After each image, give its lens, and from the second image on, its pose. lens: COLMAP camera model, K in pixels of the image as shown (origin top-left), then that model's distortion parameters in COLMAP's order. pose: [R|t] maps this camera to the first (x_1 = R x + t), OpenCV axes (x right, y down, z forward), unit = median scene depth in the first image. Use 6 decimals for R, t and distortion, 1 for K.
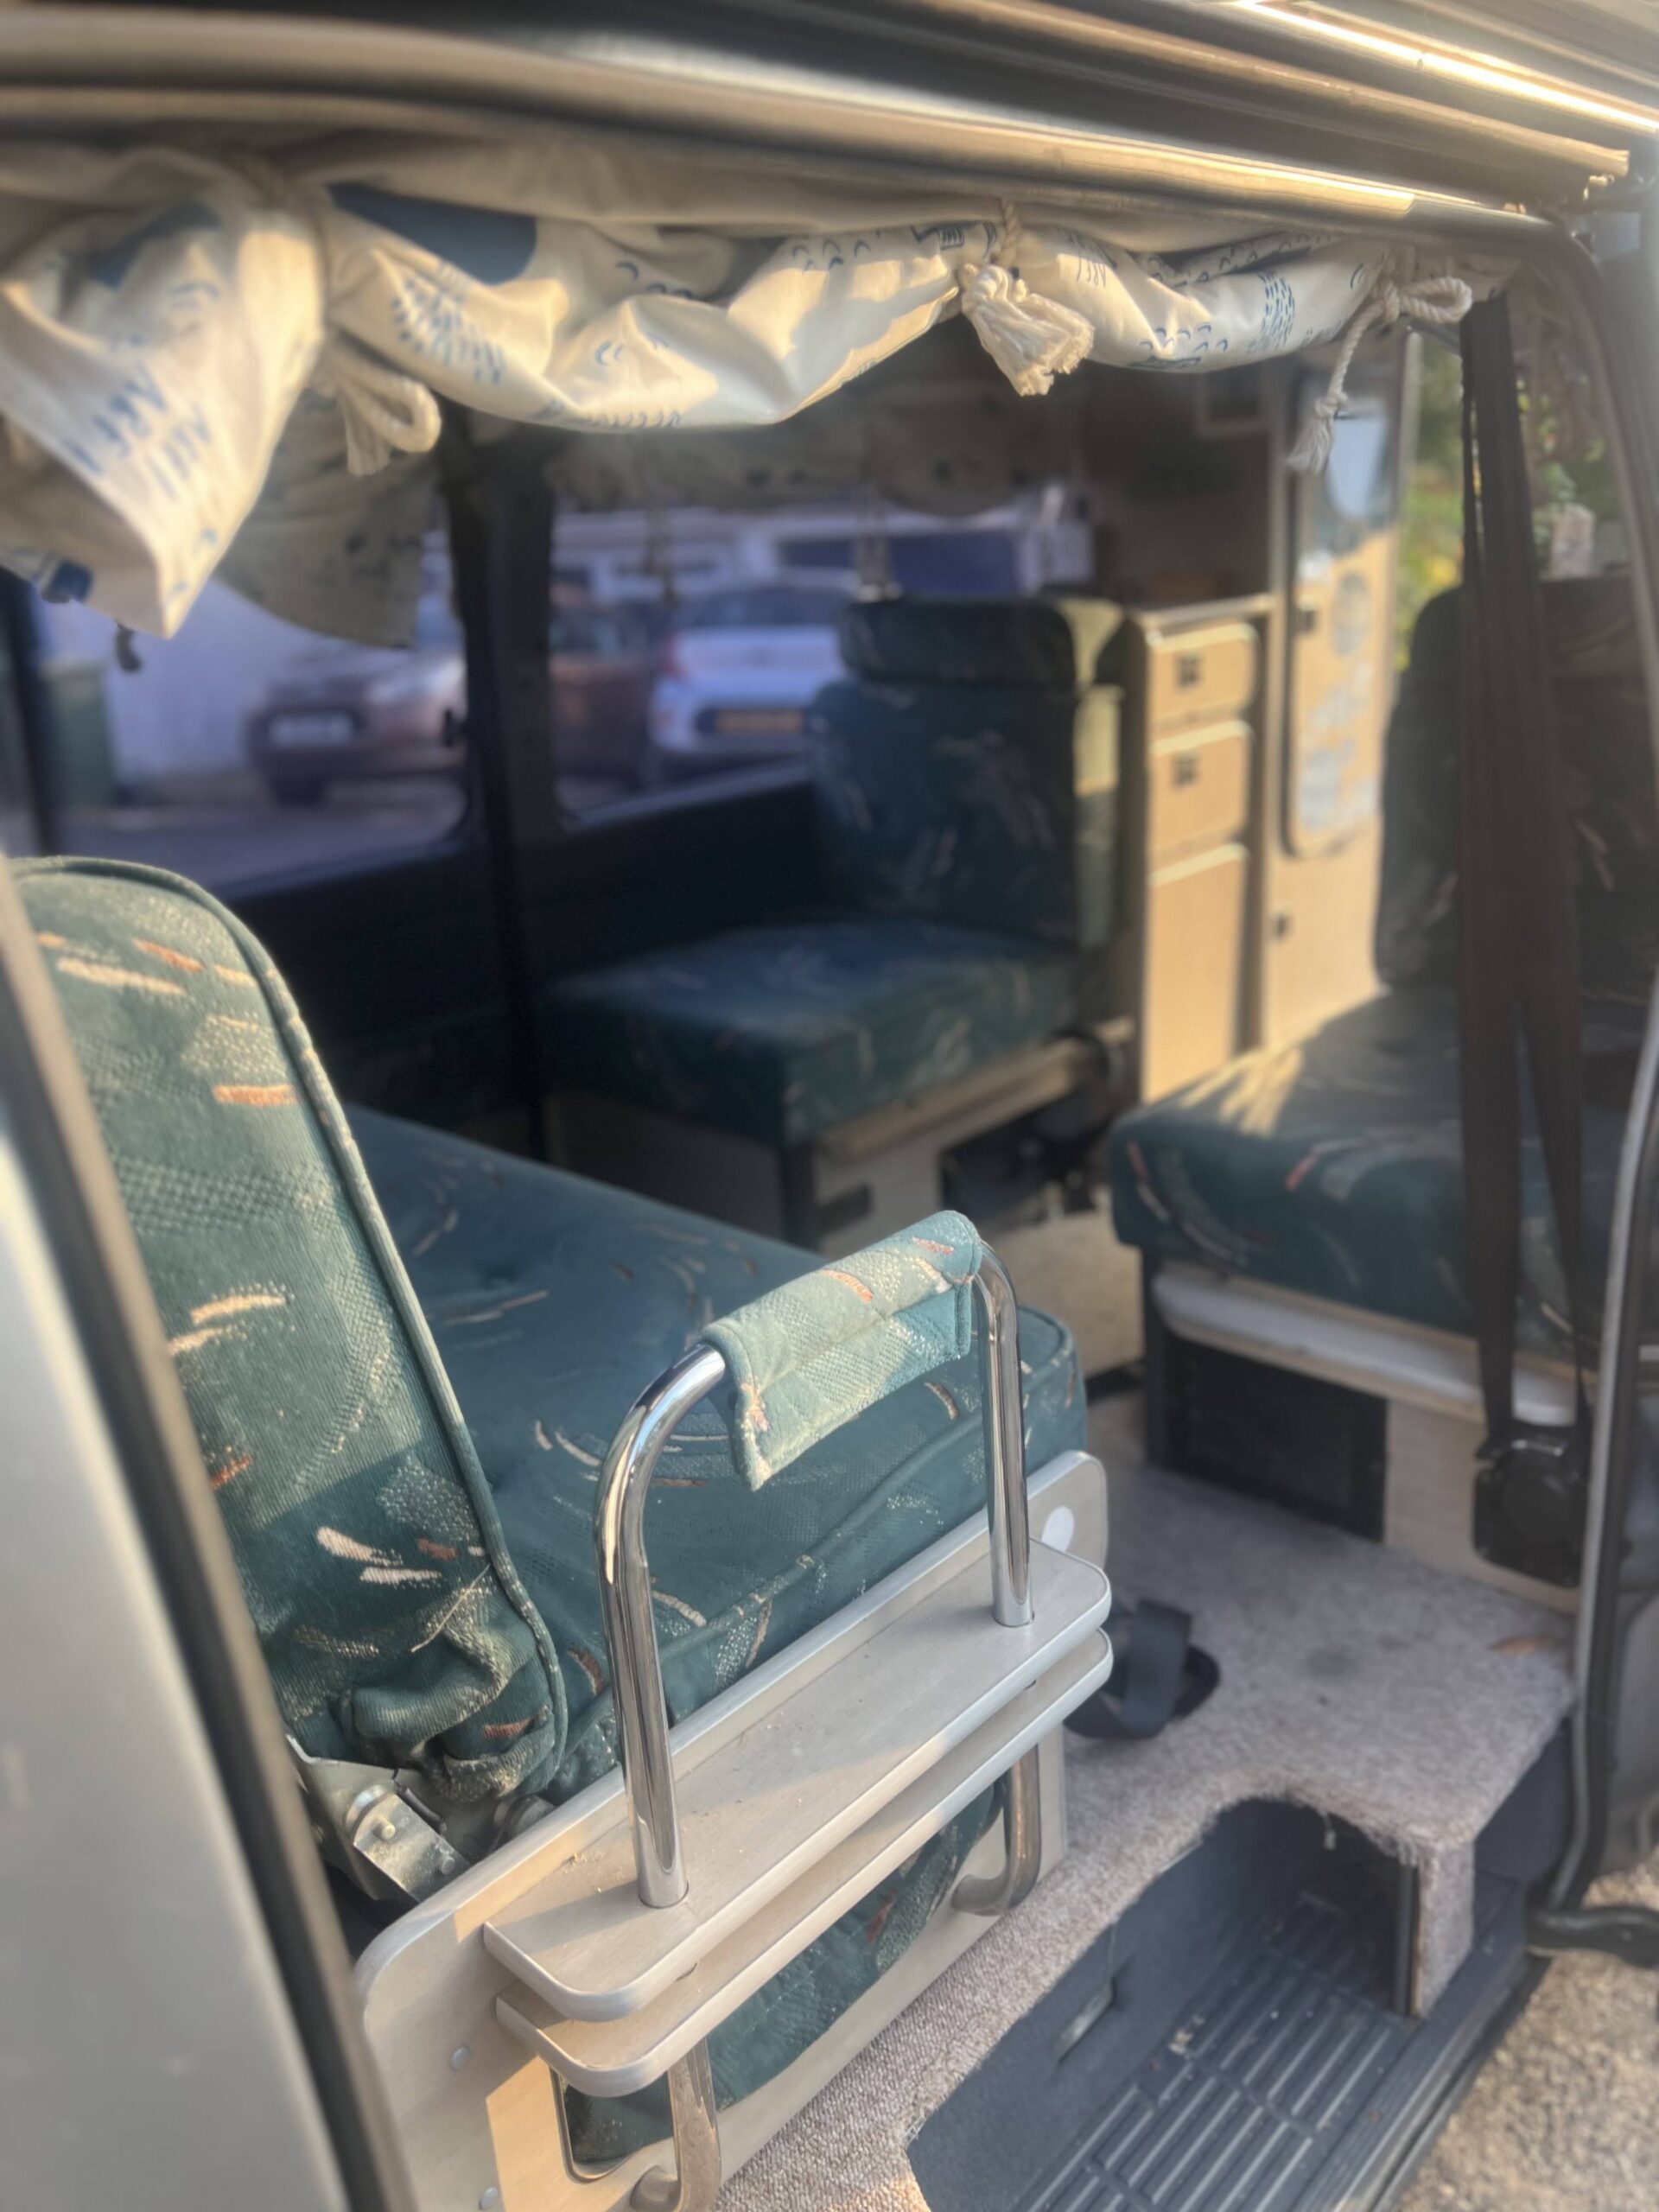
lens RADIAL K [[1674.5, 0, 829.1], [0, 1674.5, 1118.1], [0, 0, 1]] dist [0.044033, -0.050136]
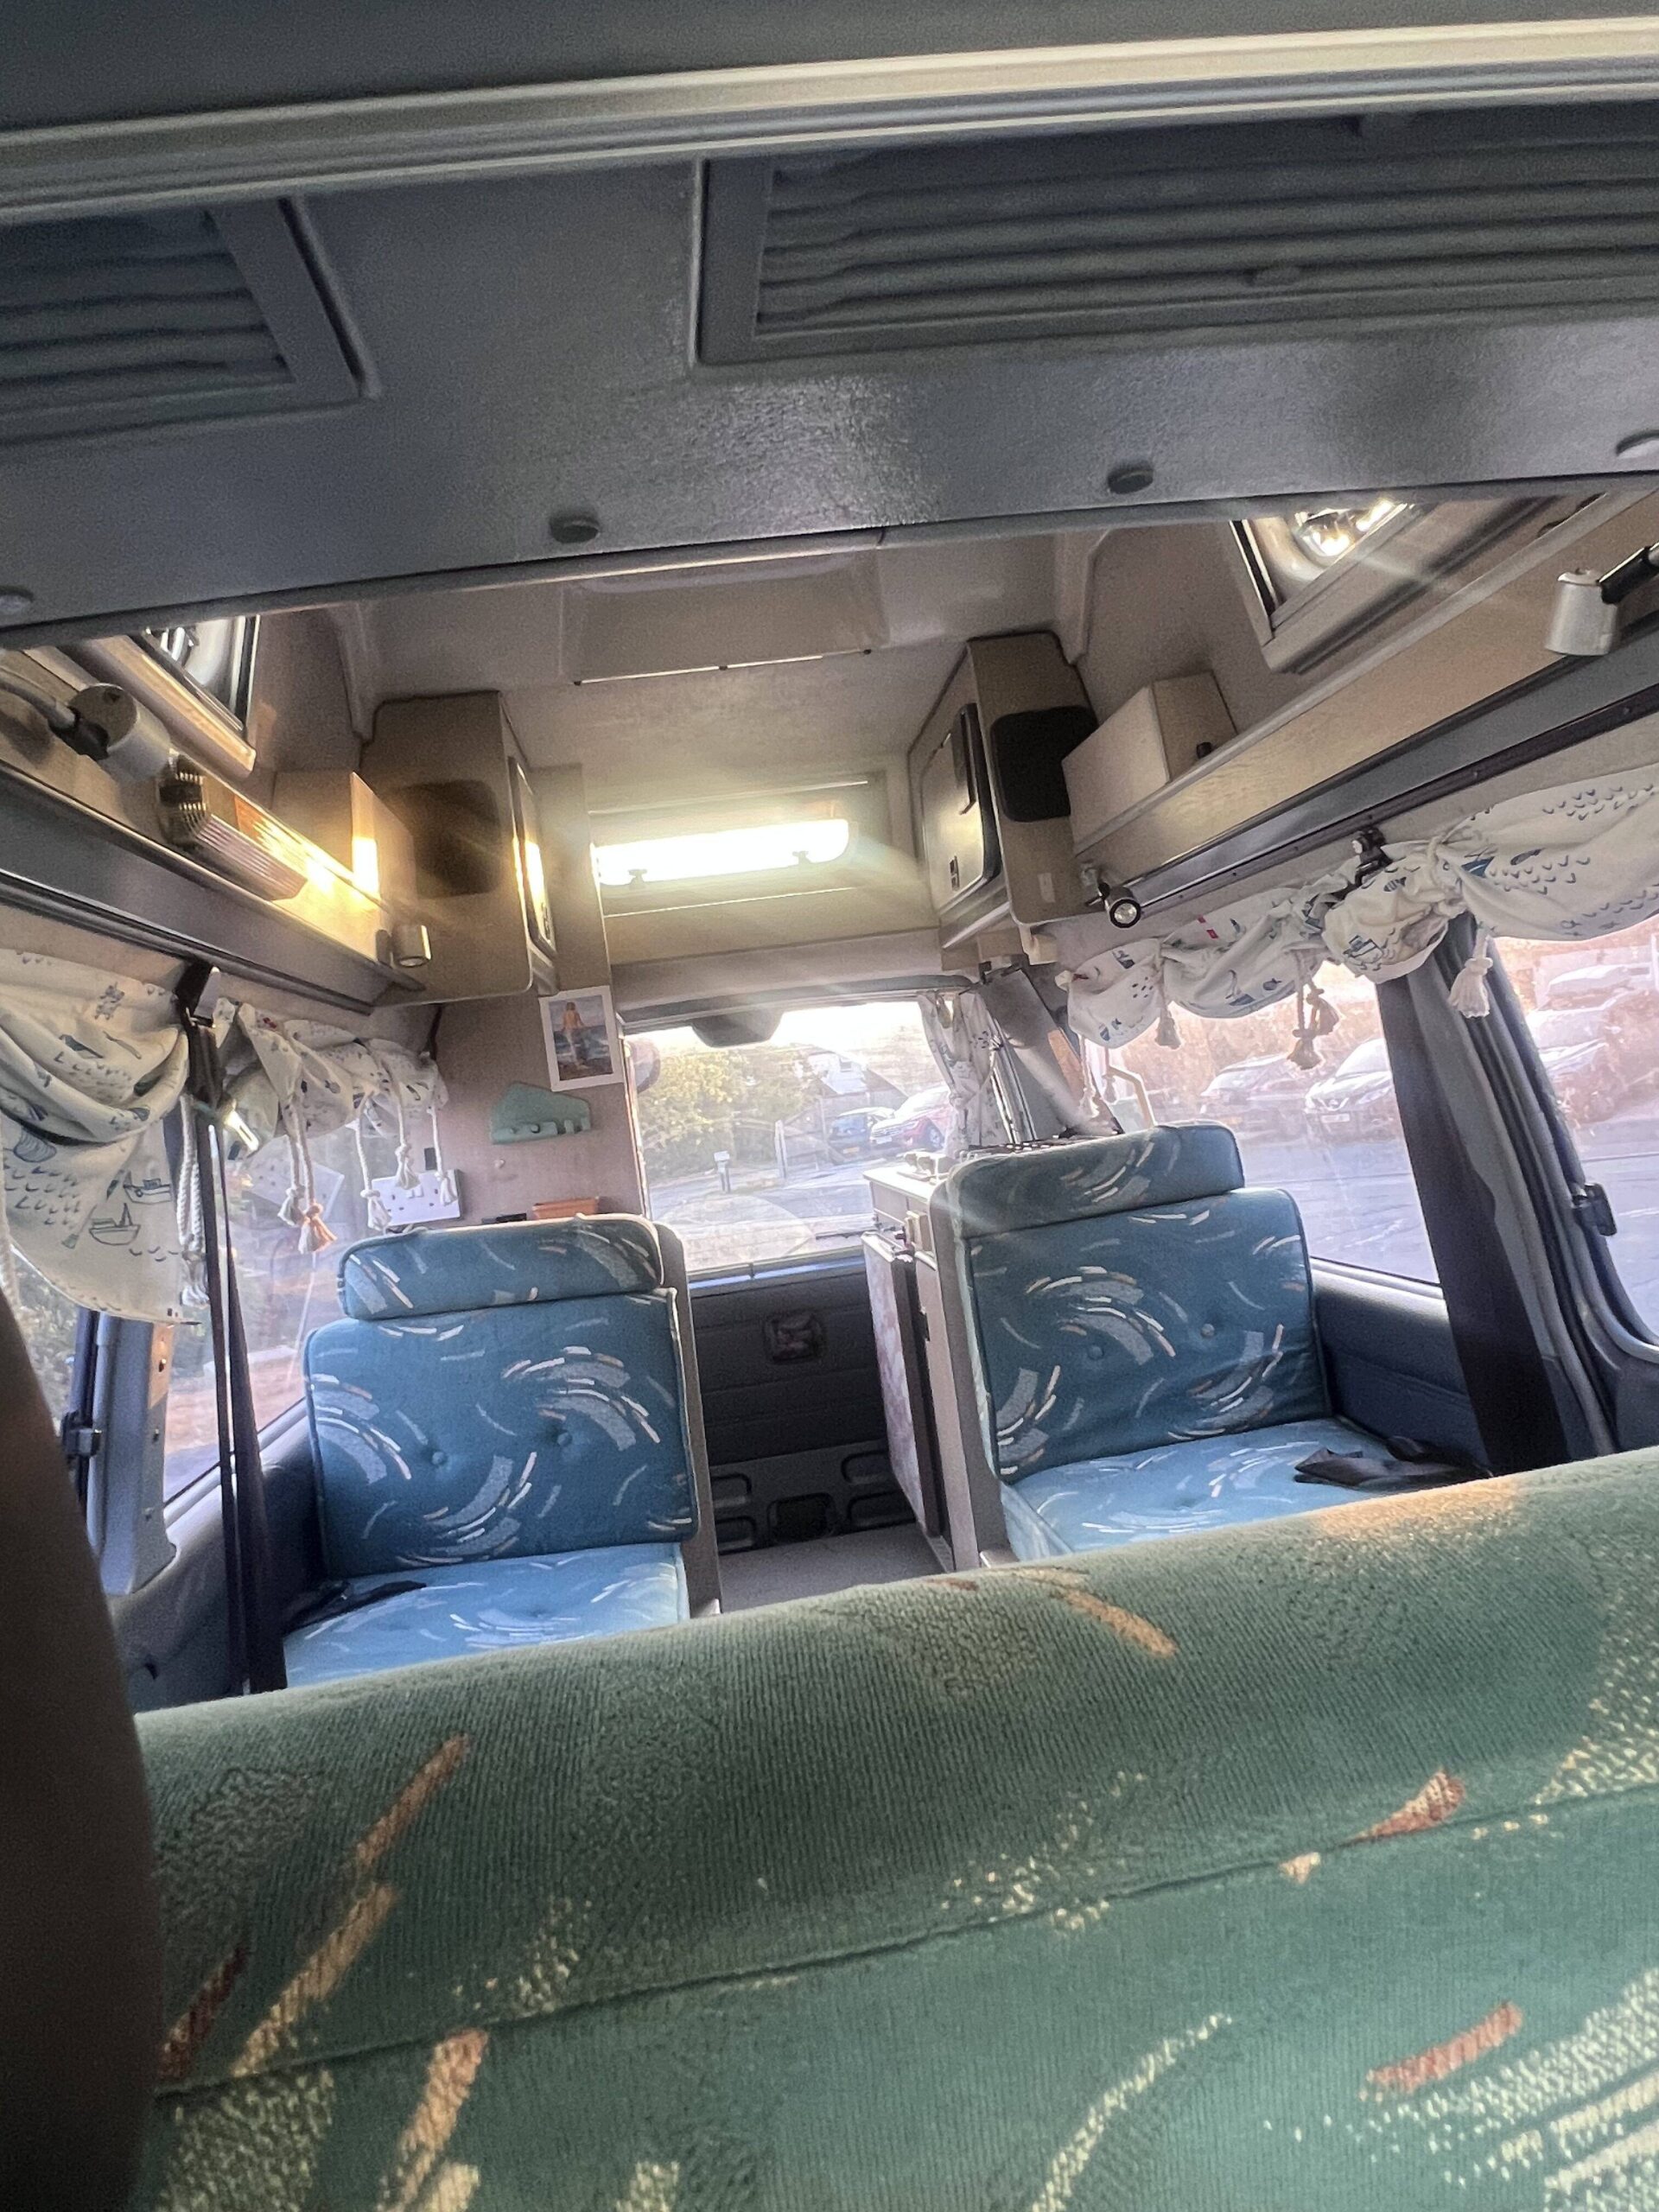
lens RADIAL K [[1400.4, 0, 828.1], [0, 1400.4, 1100.2], [0, 0, 1]] dist [-0.000689, -0.002819]
pose [[0.648864, -0.021211, 0.760609, -0.441200], [0.333761, 0.906249, -0.259455, -0.095258], [-0.683797, 0.422213, 0.595111, 0.342434]]
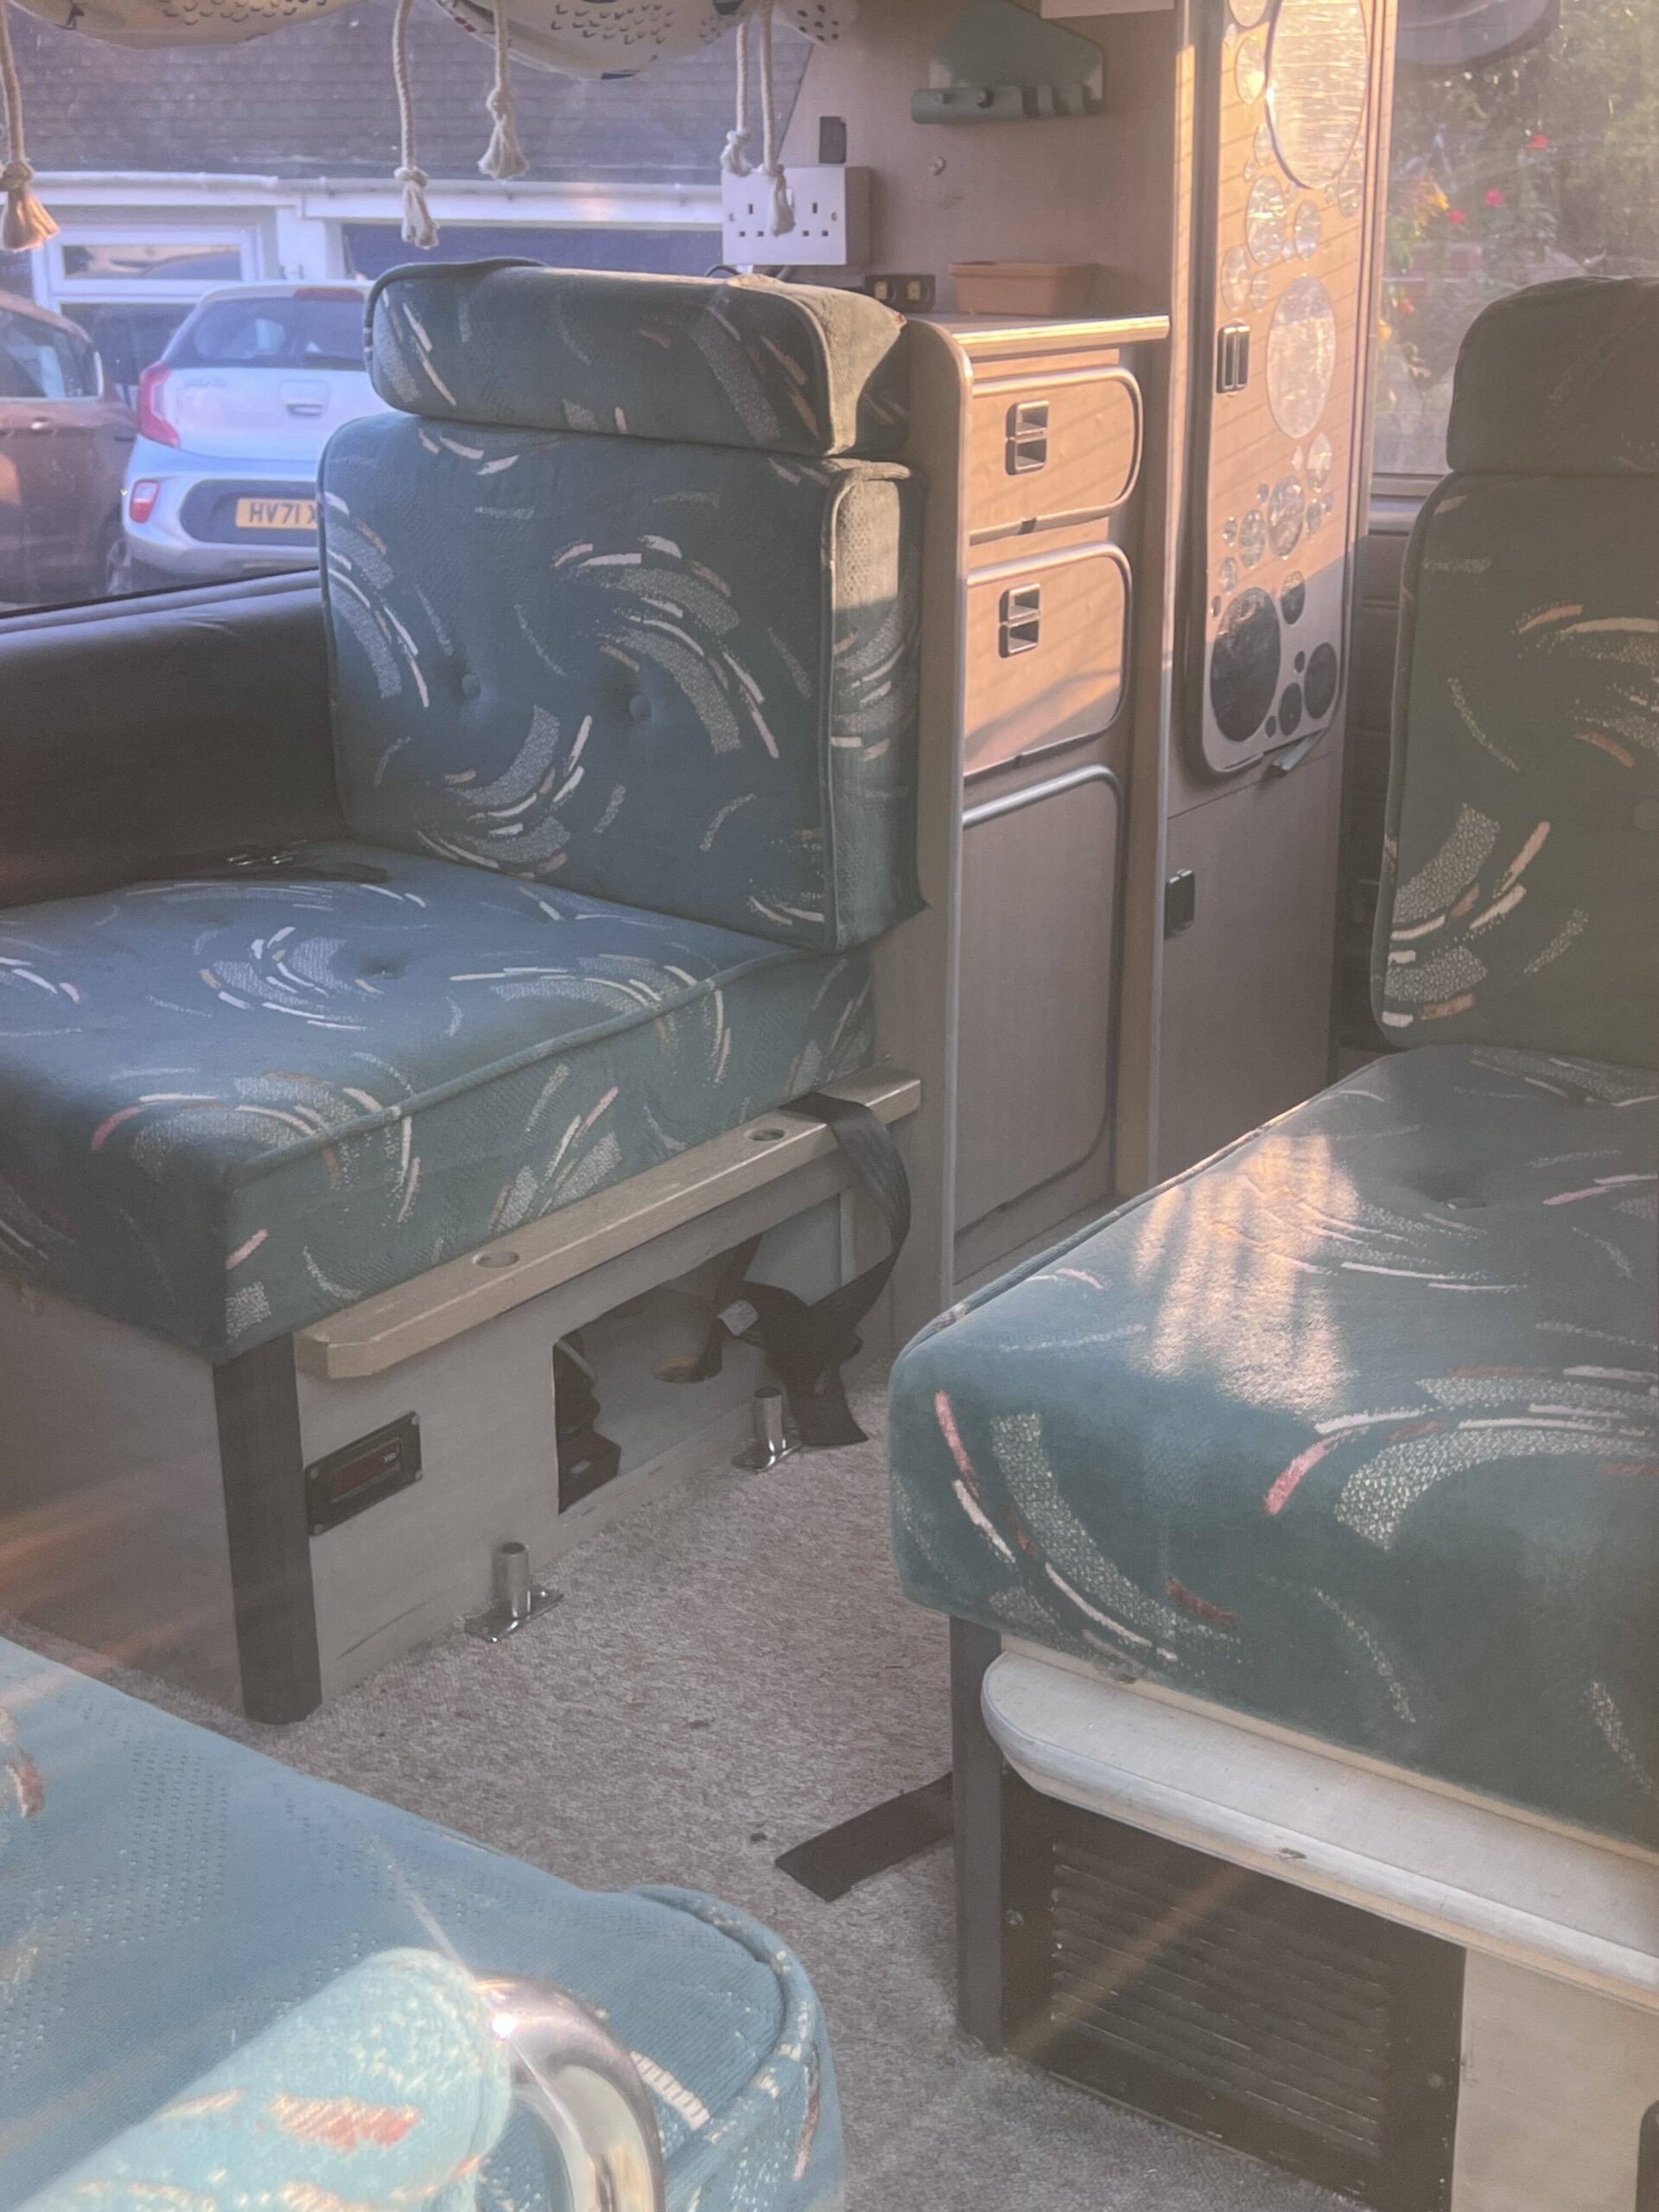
lens RADIAL K [[2587.1, 0, 834.2], [0, 2587.1, 1123.3], [0, 0, 1]] dist [0.173631, -0.486434]
pose [[0.988327, 0.006290, 0.152215, 0.027473], [-0.004740, 0.999933, -0.010542, -0.037816], [-0.152271, 0.009698, 0.988291, 0.193421]]
